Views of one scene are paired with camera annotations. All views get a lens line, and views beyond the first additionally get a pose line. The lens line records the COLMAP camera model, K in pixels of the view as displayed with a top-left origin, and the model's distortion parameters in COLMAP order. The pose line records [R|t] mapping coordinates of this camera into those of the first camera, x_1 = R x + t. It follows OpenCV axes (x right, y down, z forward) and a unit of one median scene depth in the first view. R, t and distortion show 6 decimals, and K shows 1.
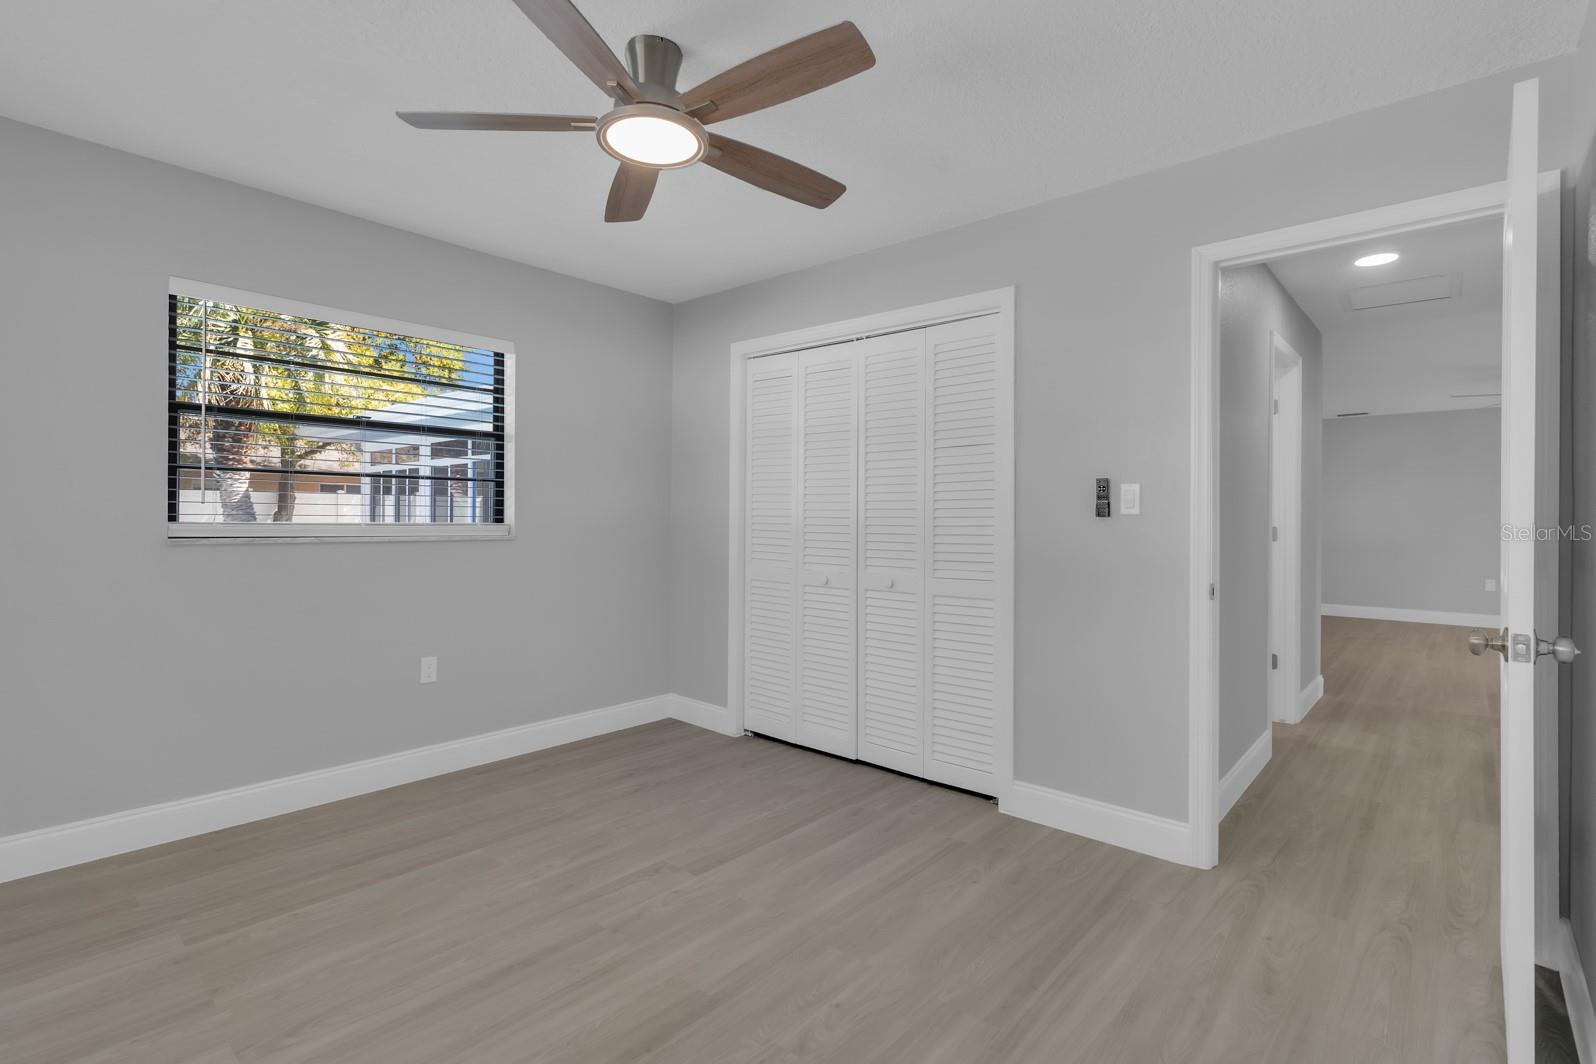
lens RADIAL K [[741.8, 0, 804.9], [0, 741.8, 529.7], [0, 0, 1]] dist [0.004160, 0.000137]
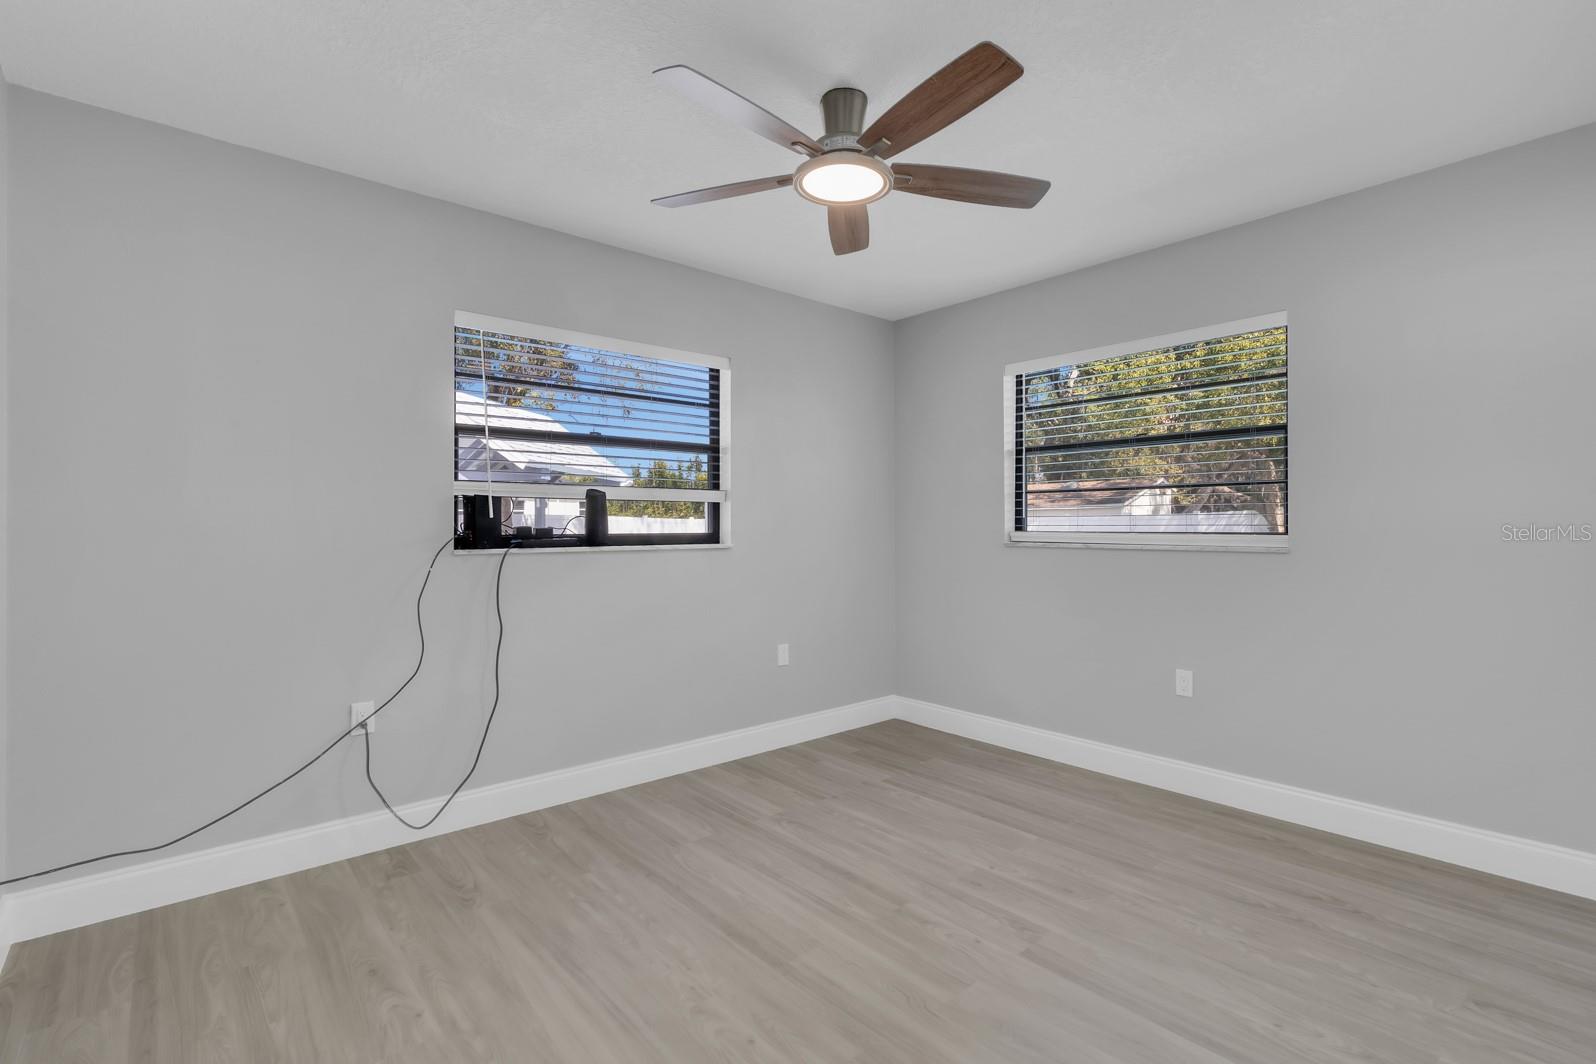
lens RADIAL K [[741.8, 0, 804.9], [0, 741.8, 529.7], [0, 0, 1]] dist [0.004160, 0.000137]
pose [[-0.148232, -0.010118, -0.988901, 0.735156], [-0.011172, 0.999901, -0.008556, 0.005395], [0.988890, 0.009780, -0.148330, 0.917025]]
